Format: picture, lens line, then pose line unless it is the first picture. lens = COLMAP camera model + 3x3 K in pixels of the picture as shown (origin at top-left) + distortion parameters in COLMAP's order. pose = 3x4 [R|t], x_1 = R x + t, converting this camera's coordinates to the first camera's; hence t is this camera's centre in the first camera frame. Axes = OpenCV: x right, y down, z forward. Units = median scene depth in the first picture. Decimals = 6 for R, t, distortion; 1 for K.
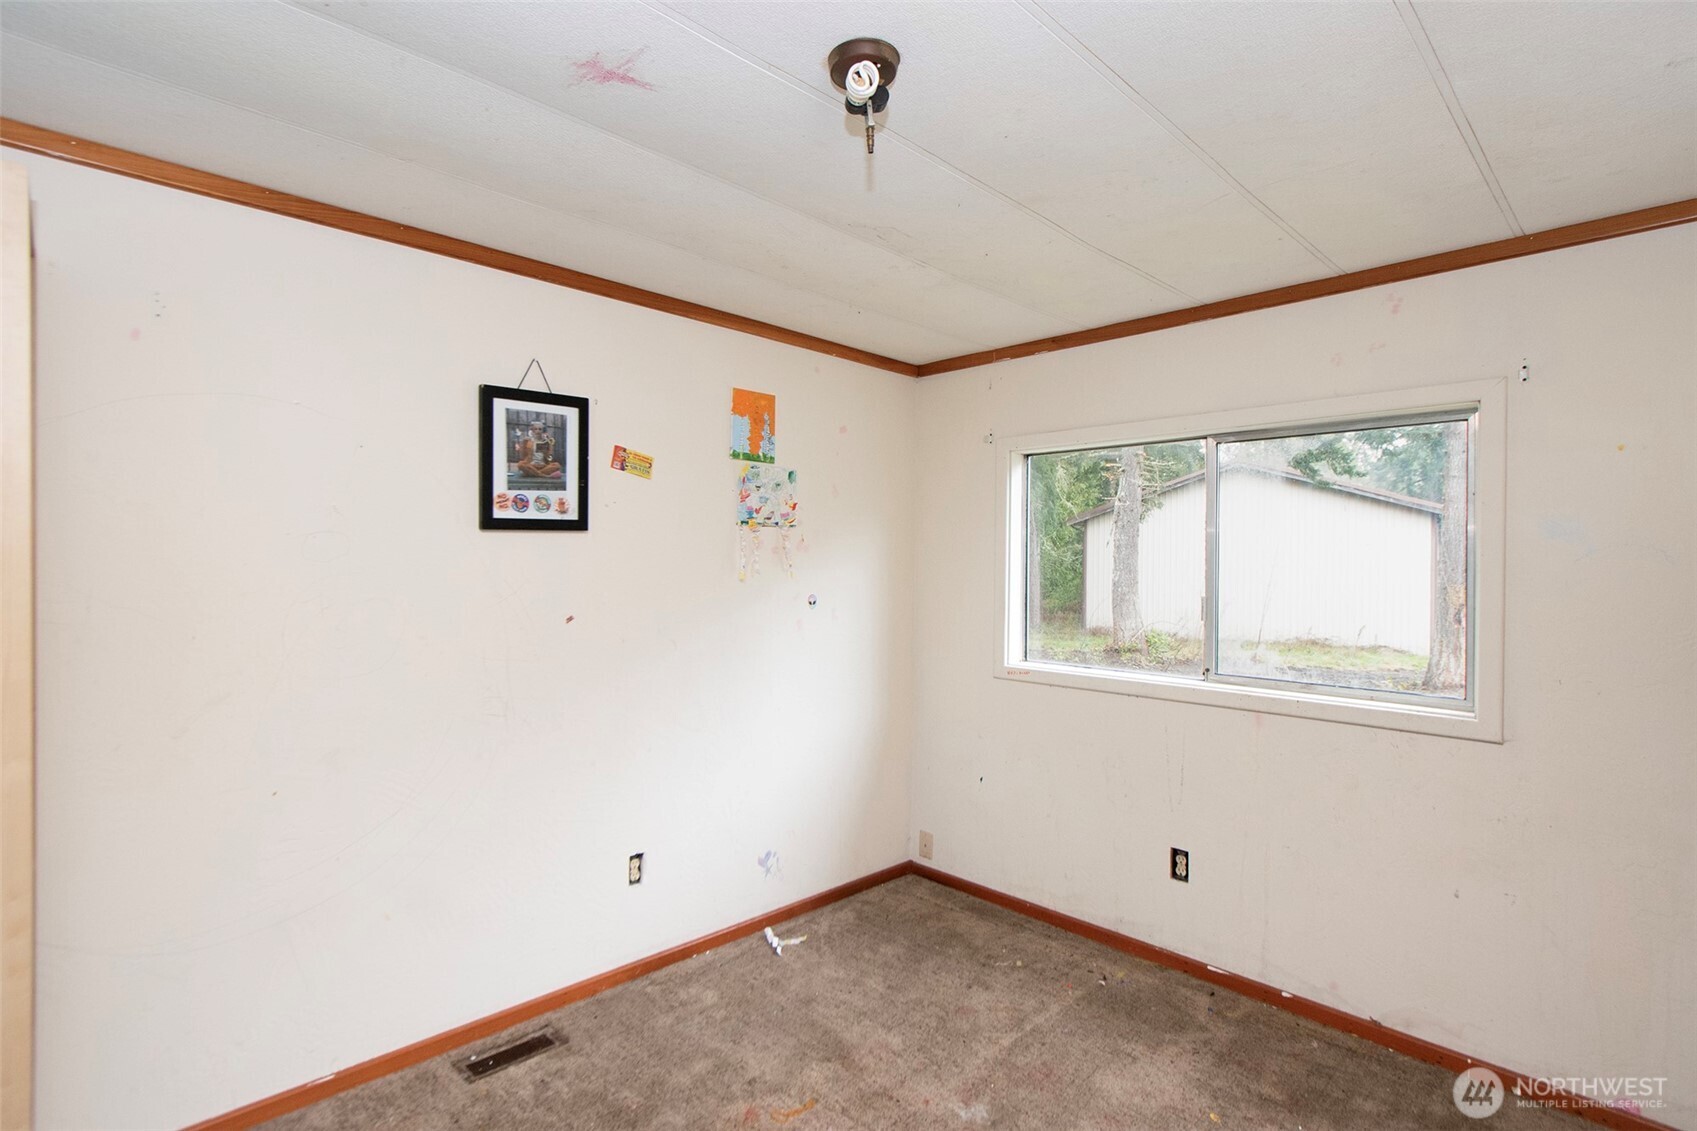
lens RADIAL K [[818.6, 0, 844.6], [0, 818.6, 562.2], [0, 0, 1]] dist [0.001698, -0.000654]
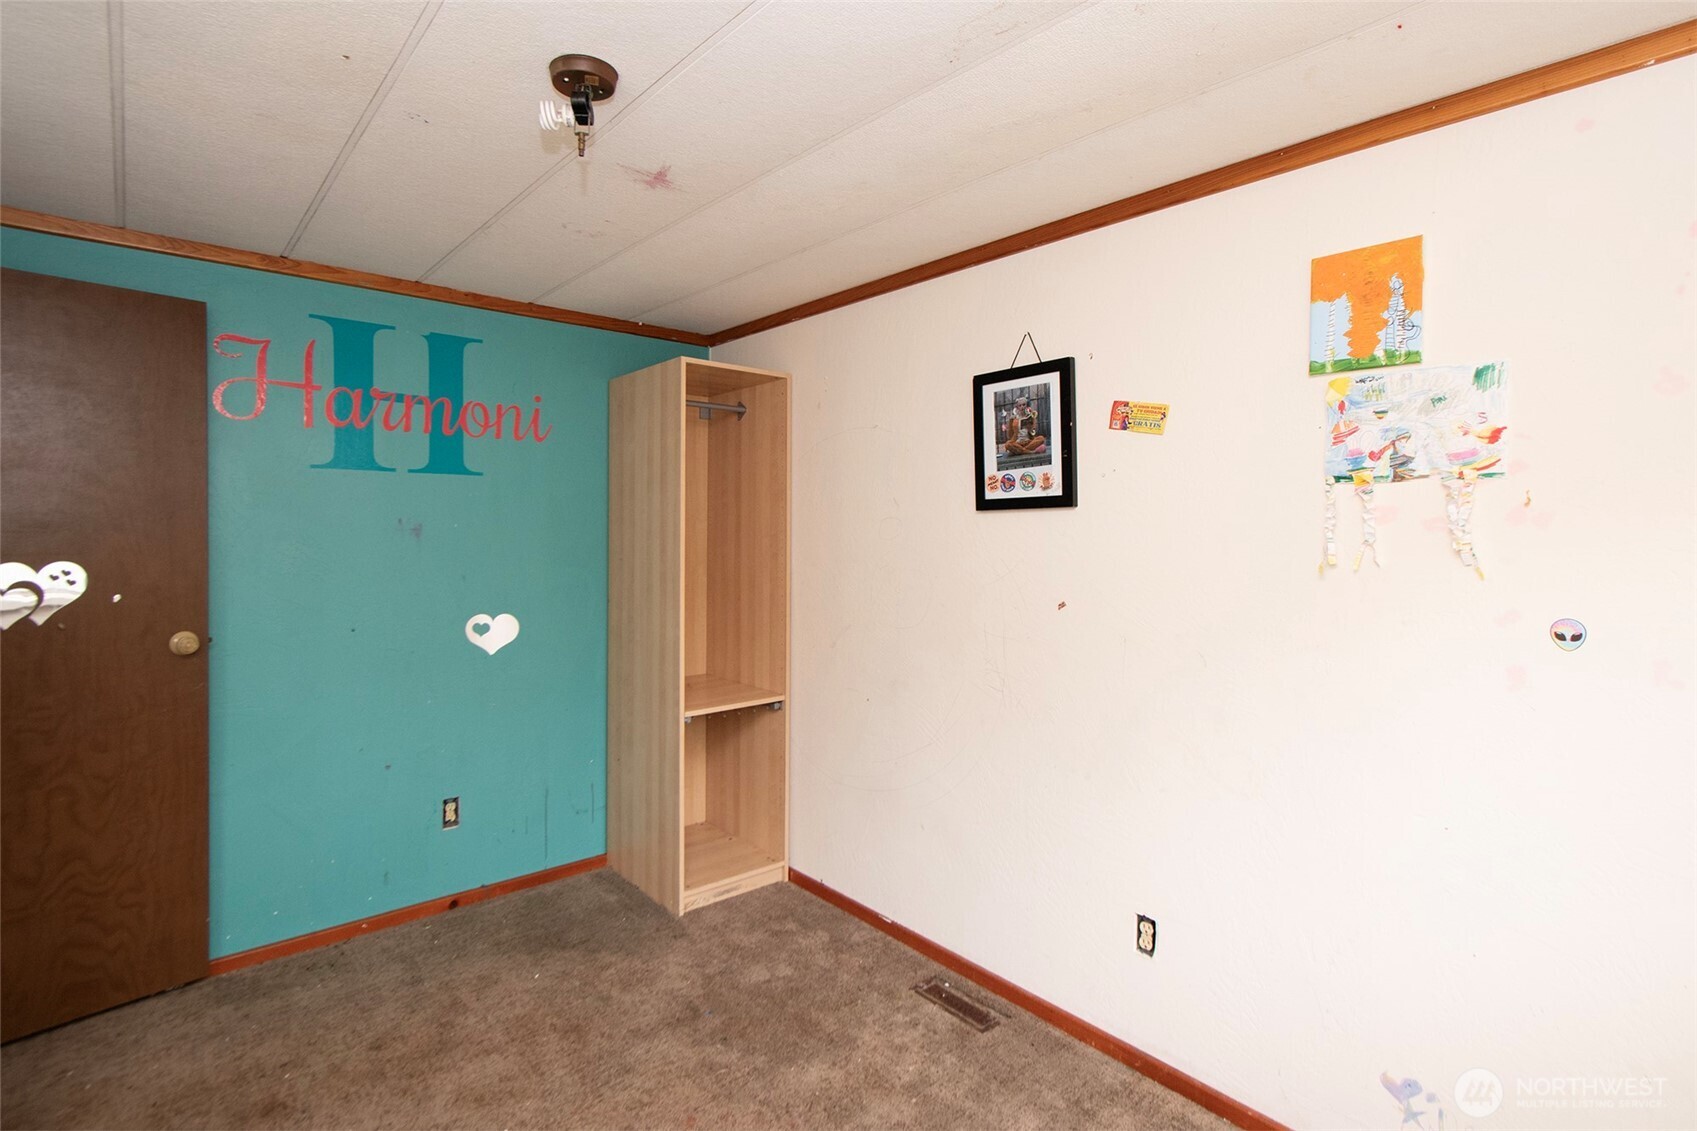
lens RADIAL K [[818.6, 0, 844.7], [0, 818.6, 551.9], [0, 0, 1]] dist [0.001698, -0.000654]
pose [[-0.064351, 0.012411, -0.997850, 0.595676], [-0.014876, 0.999800, 0.013395, 0.002041], [0.997816, 0.015706, -0.064154, 0.831401]]
